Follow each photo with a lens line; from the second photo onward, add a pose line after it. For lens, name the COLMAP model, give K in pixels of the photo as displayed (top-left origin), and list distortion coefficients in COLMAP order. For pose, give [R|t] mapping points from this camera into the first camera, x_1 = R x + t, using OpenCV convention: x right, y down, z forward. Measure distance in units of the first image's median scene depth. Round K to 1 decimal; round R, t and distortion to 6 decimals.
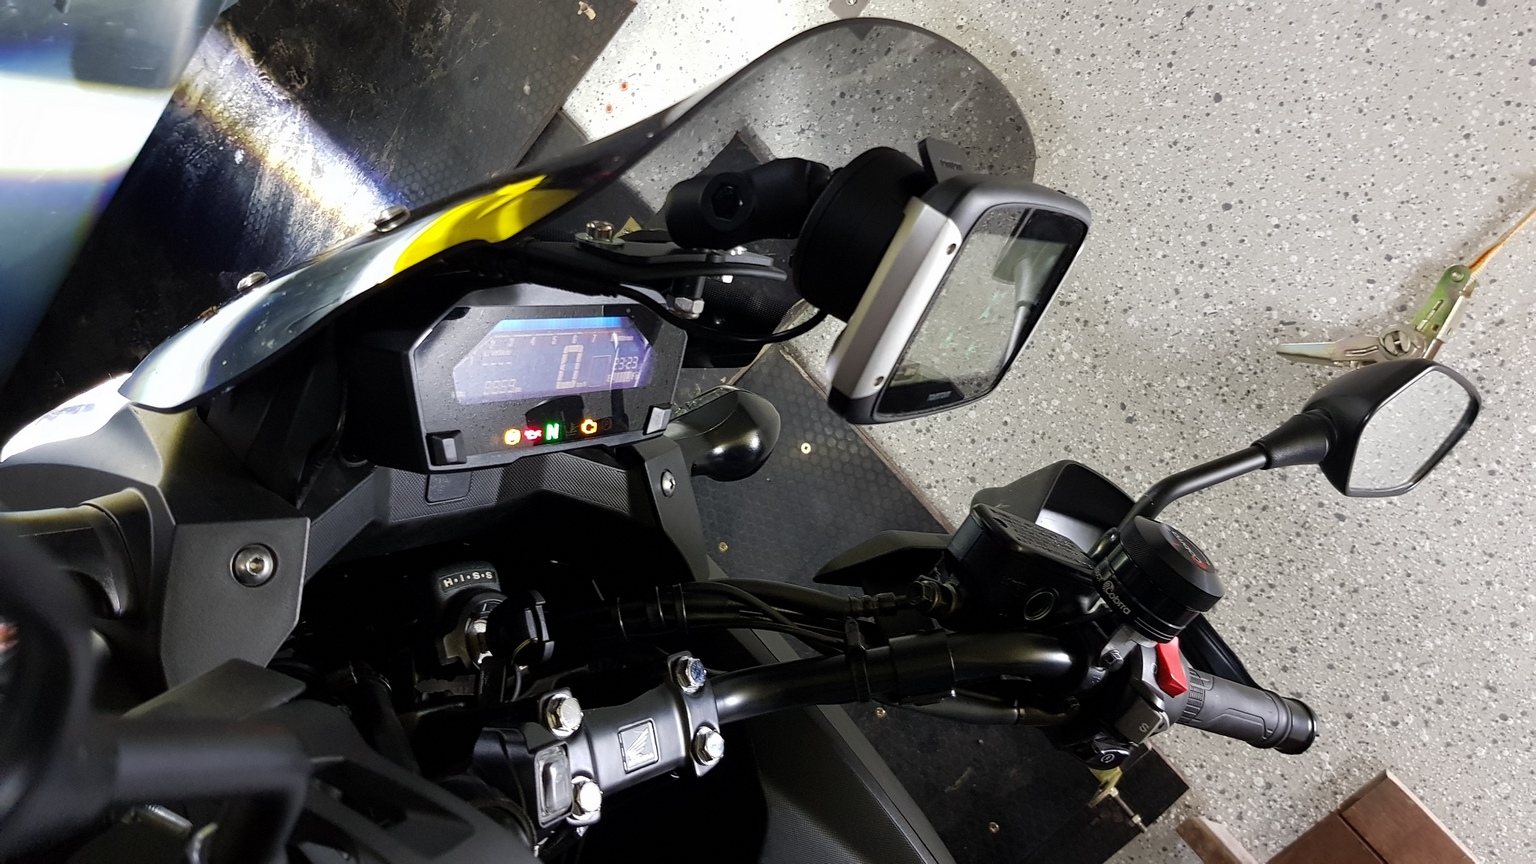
lens RADIAL K [[1245.5, 0, 784.1], [0, 1245.5, 428.6], [0, 0, 1]] dist [0.004228, -0.035921]
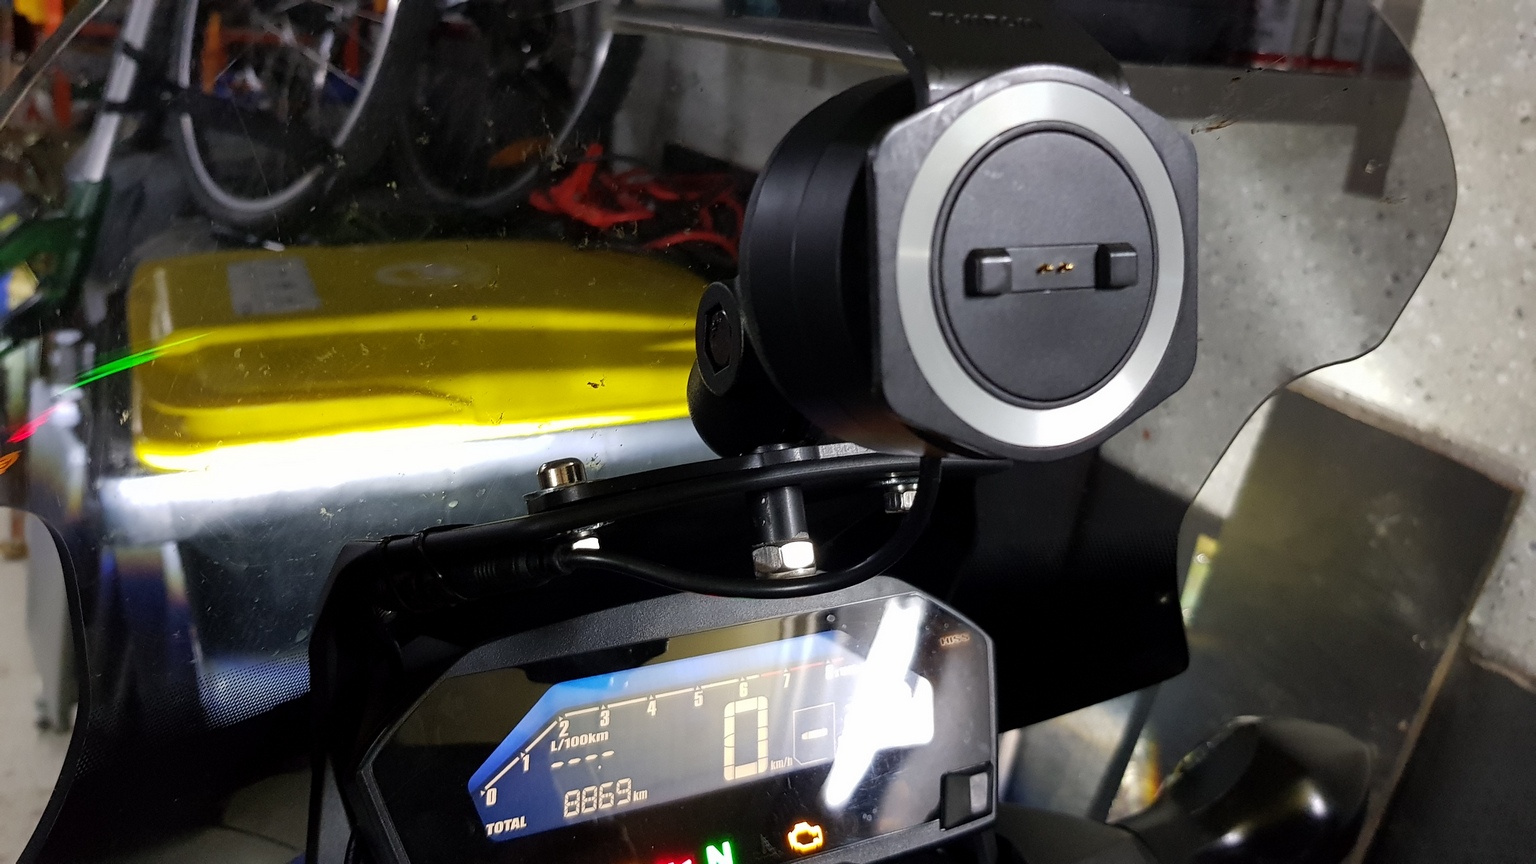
lens RADIAL K [[1245.5, 0, 766.1], [0, 1245.5, 405.4], [0, 0, 1]] dist [0.004228, -0.035921]
pose [[0.772756, -0.390446, -0.500400, 0.105146], [0.177280, 0.889799, -0.420512, 0.032846], [0.609442, 0.236243, 0.756816, 0.290352]]
